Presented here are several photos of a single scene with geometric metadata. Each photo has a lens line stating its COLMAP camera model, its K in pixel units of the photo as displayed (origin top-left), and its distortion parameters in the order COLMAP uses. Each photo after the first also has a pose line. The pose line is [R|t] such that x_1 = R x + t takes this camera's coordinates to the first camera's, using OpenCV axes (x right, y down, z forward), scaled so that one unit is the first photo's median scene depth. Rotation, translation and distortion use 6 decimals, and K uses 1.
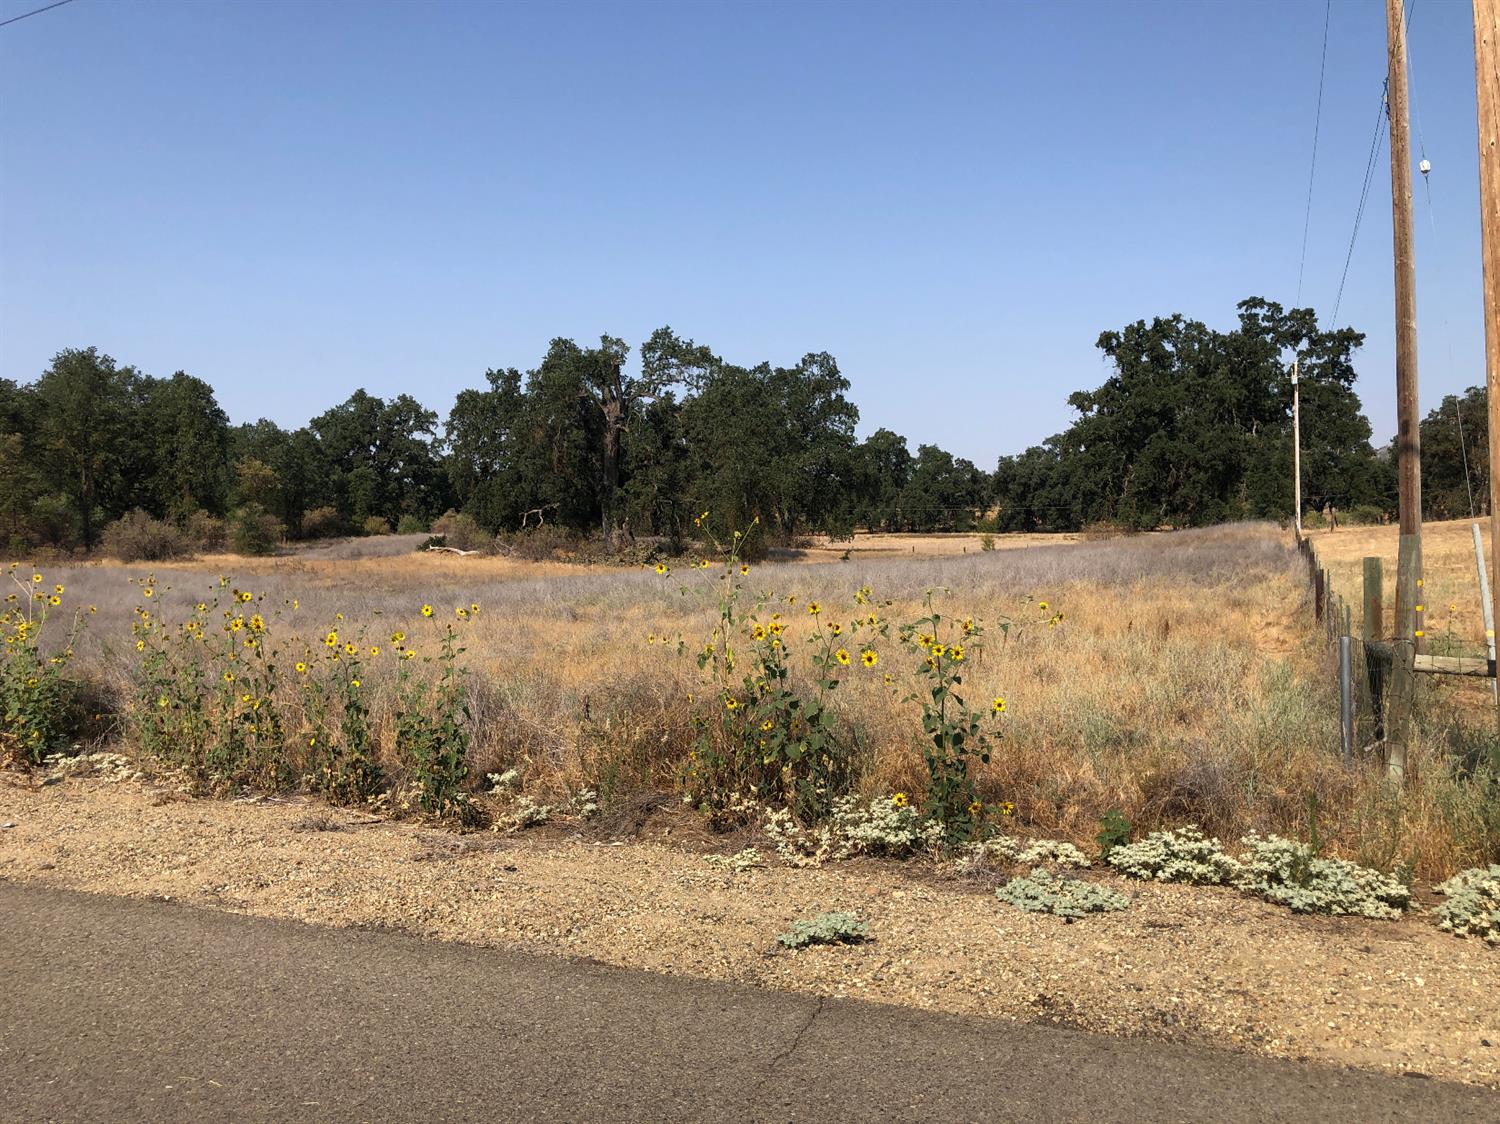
lens RADIAL K [[1217.1, 0, 735.7], [0, 1217.1, 540.2], [0, 0, 1]] dist [0.003789, -0.020087]
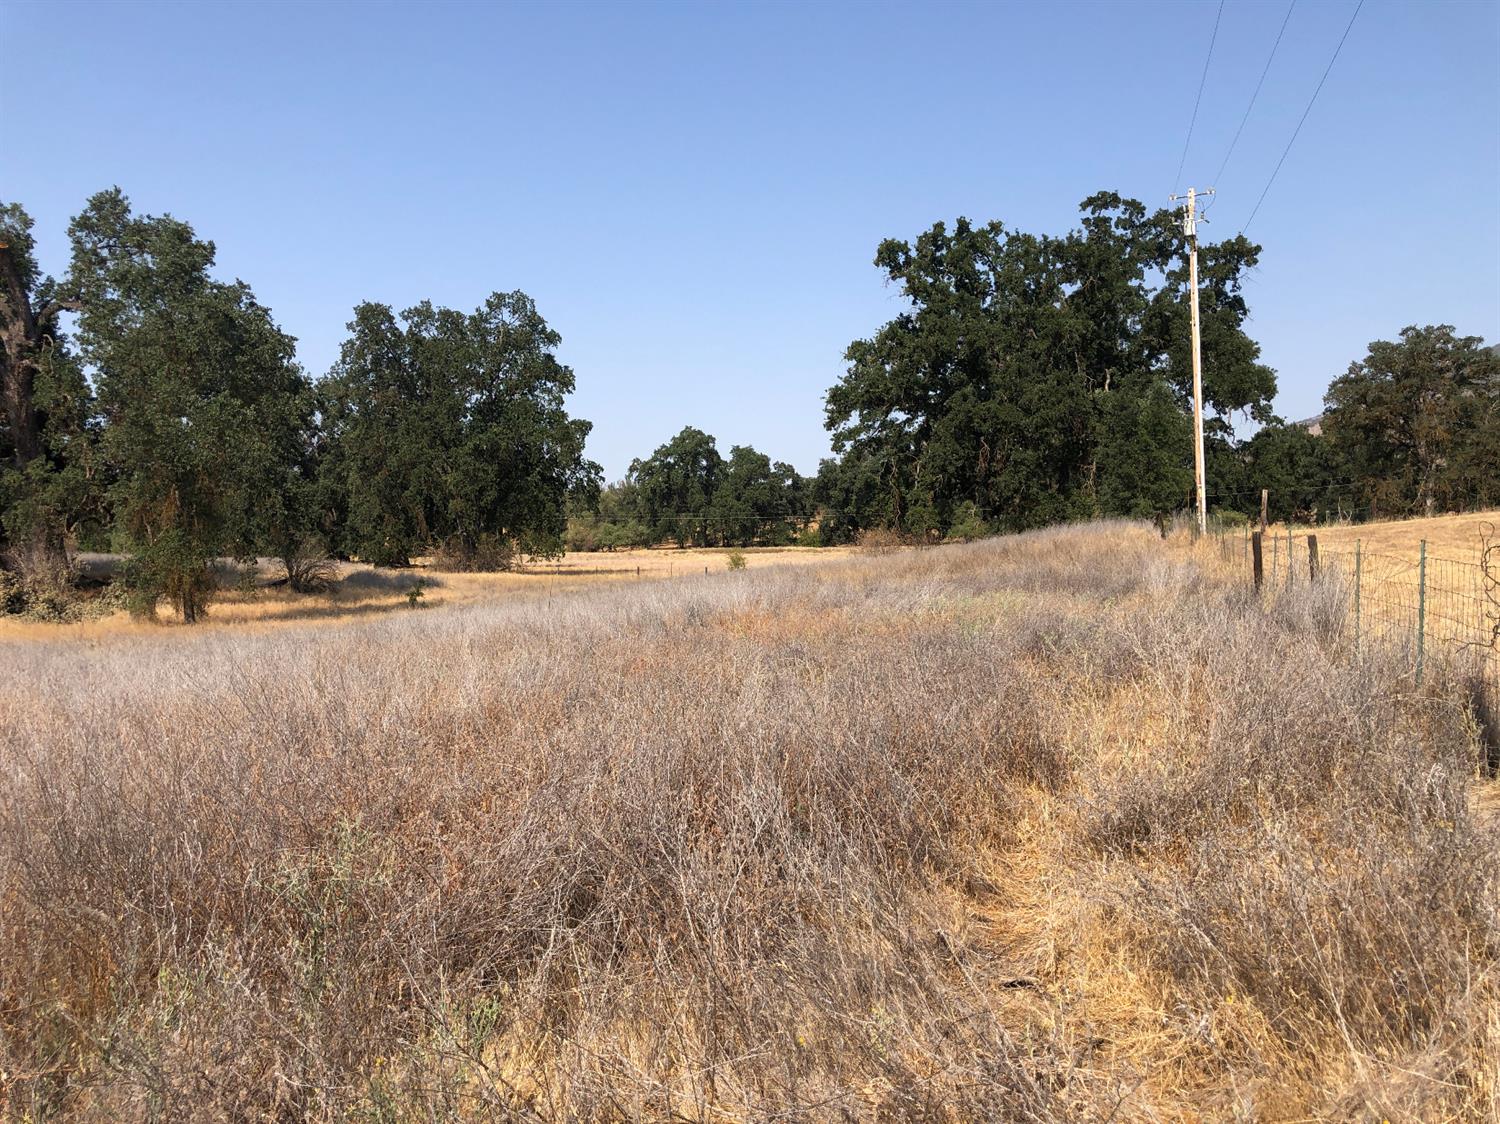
lens RADIAL K [[1217.1, 0, 749.4], [0, 1217.1, 554.5], [0, 0, 1]] dist [0.003789, -0.020087]
pose [[0.992429, -0.009286, 0.122466, 0.145427], [0.009377, 0.999956, -0.000168, -0.001561], [-0.122459, 0.001315, 0.992473, 0.351595]]
